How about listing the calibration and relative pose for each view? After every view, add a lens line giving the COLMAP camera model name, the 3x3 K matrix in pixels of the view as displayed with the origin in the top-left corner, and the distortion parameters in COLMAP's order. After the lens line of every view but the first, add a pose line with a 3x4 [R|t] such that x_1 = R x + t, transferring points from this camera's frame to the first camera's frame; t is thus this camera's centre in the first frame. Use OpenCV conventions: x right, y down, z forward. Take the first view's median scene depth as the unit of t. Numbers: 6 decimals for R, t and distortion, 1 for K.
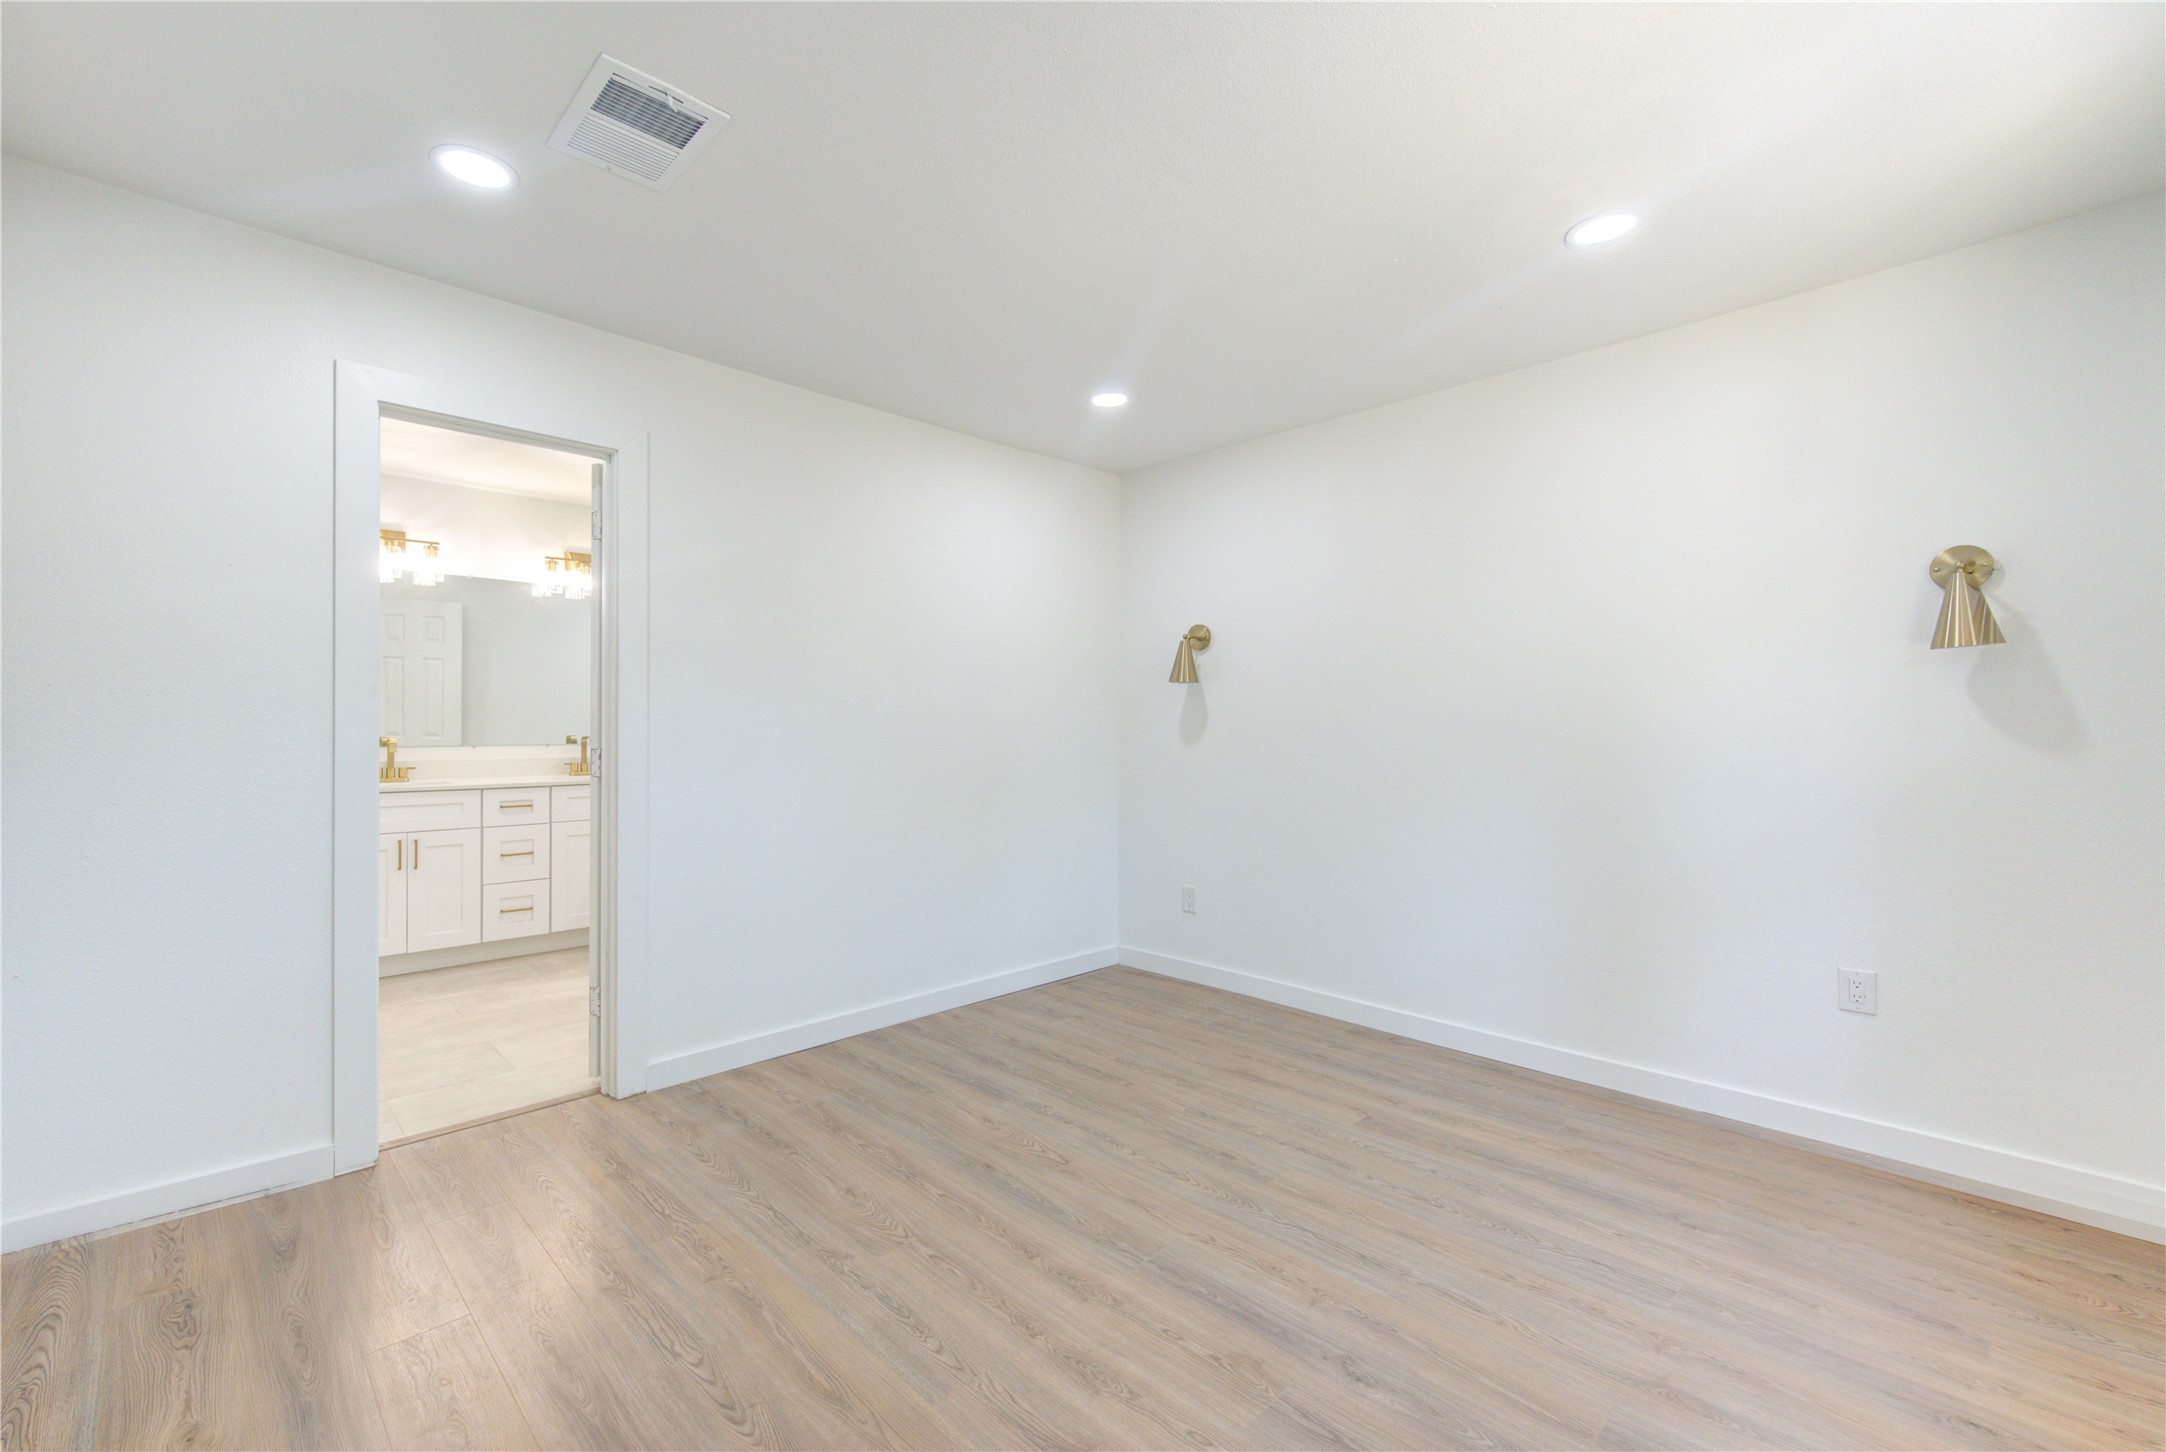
lens RADIAL K [[932.1, 0, 1072.9], [0, 932.1, 717.9], [0, 0, 1]] dist [0.004418, 0.000128]
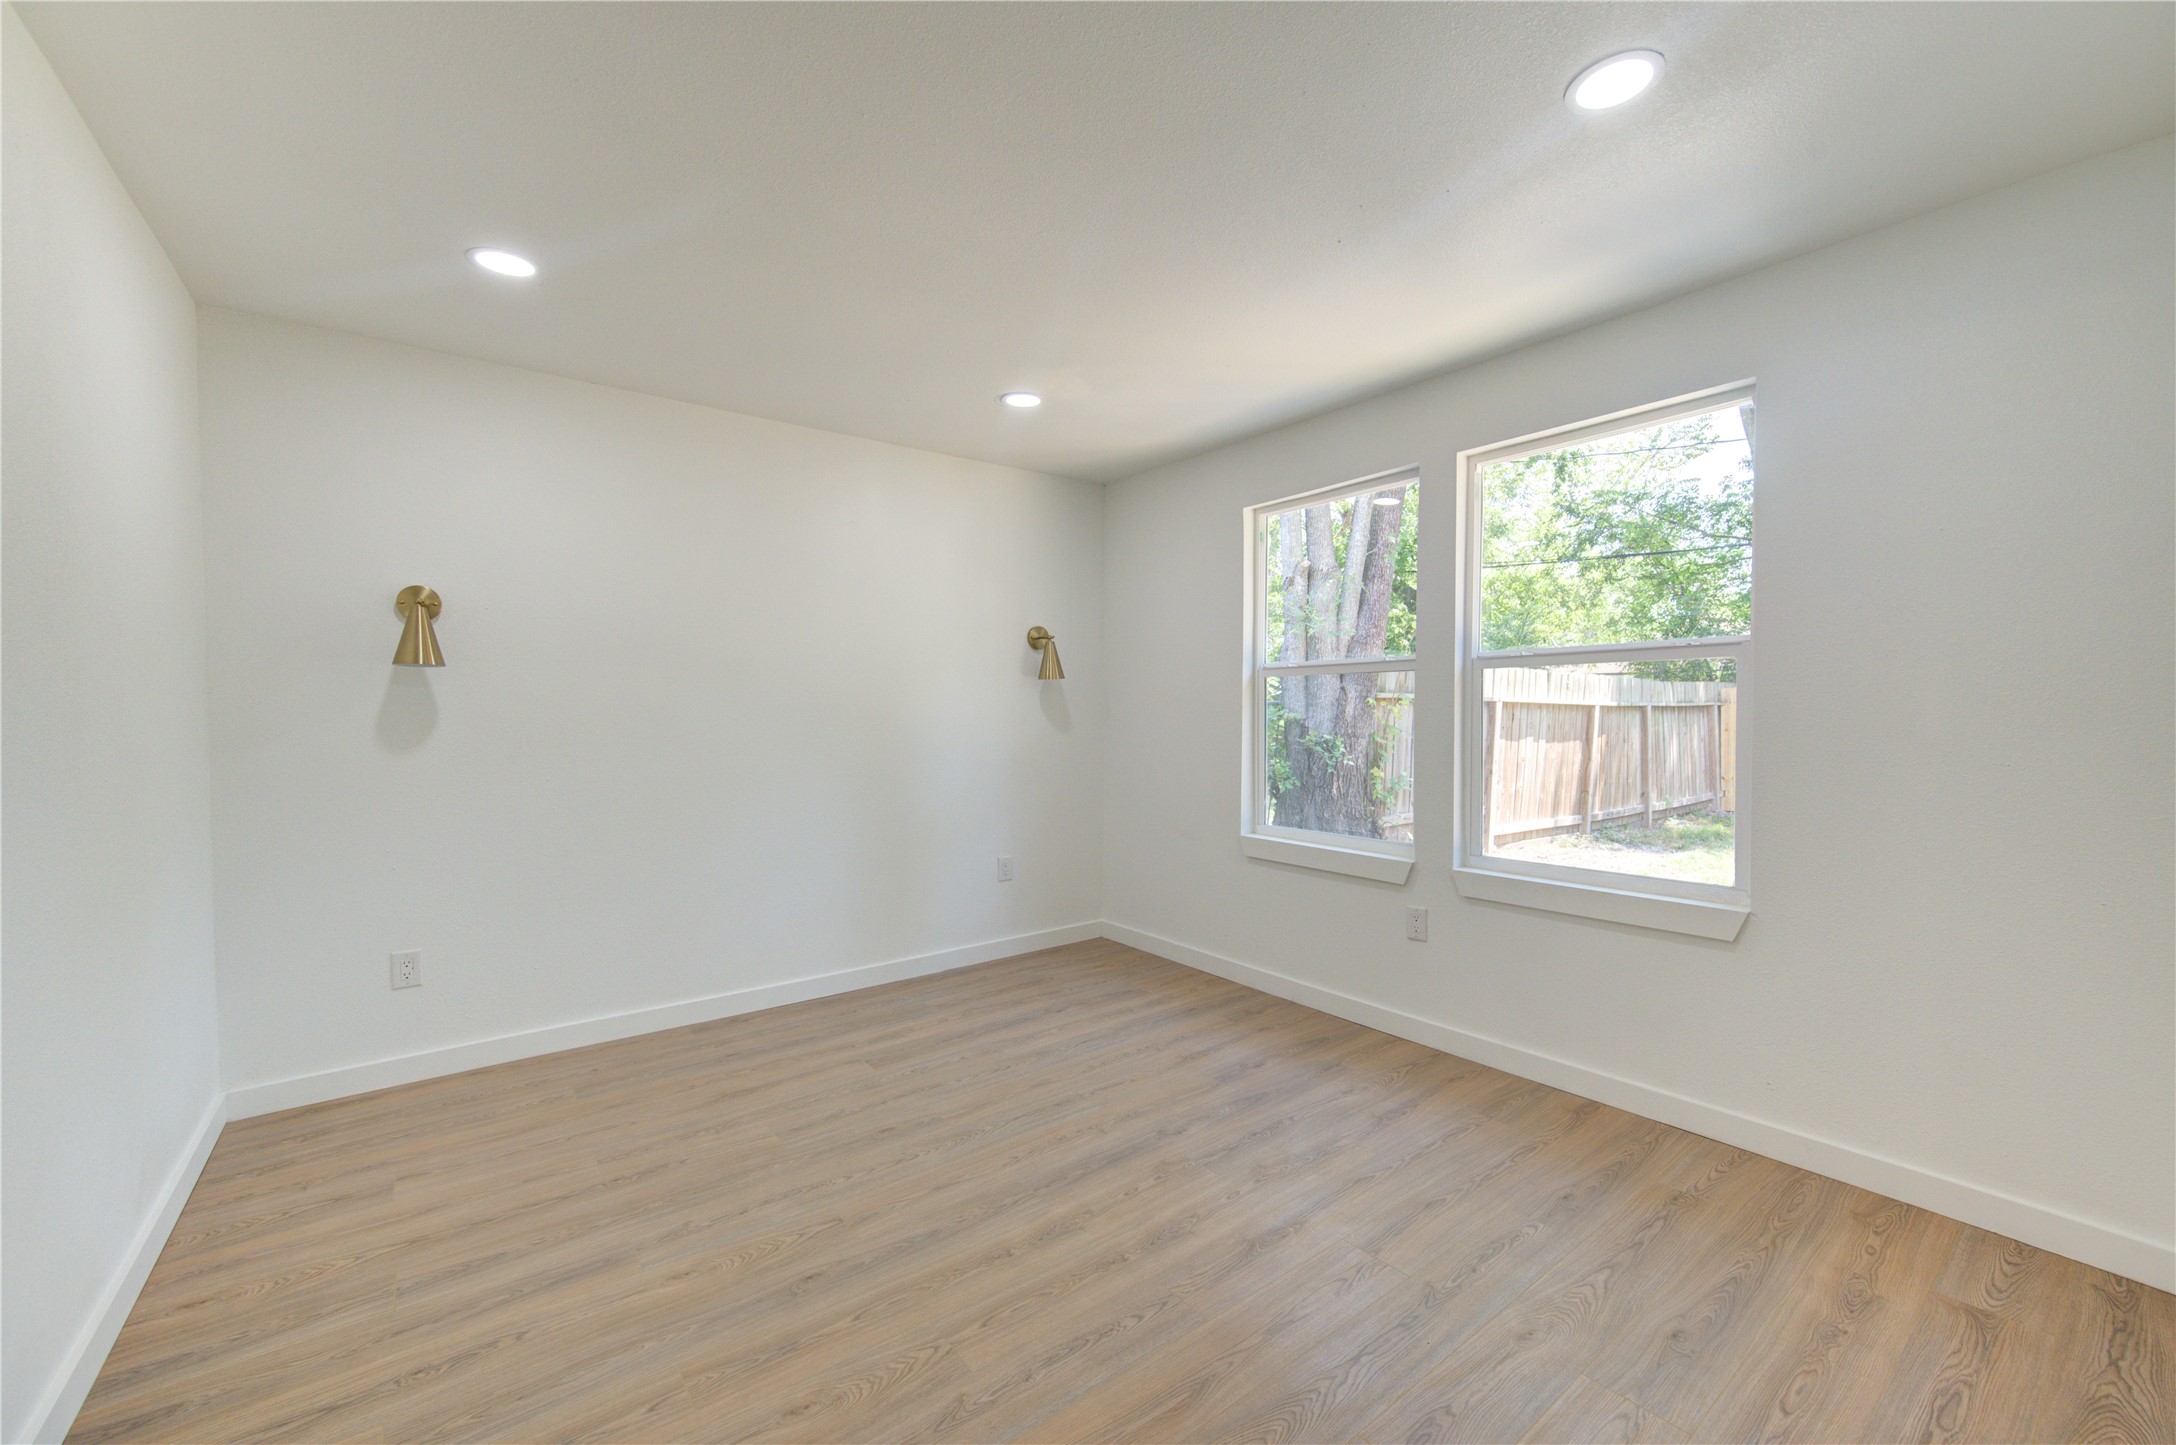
lens RADIAL K [[862.5, 0, 1088.4], [0, 862.5, 715.9], [0, 0, 1]] dist [0.001676, -0.000185]
pose [[0.107399, -0.003872, 0.994208, -0.787667], [-0.000338, 0.999992, 0.003931, -0.006308], [-0.994216, -0.000758, 0.107397, 0.669180]]
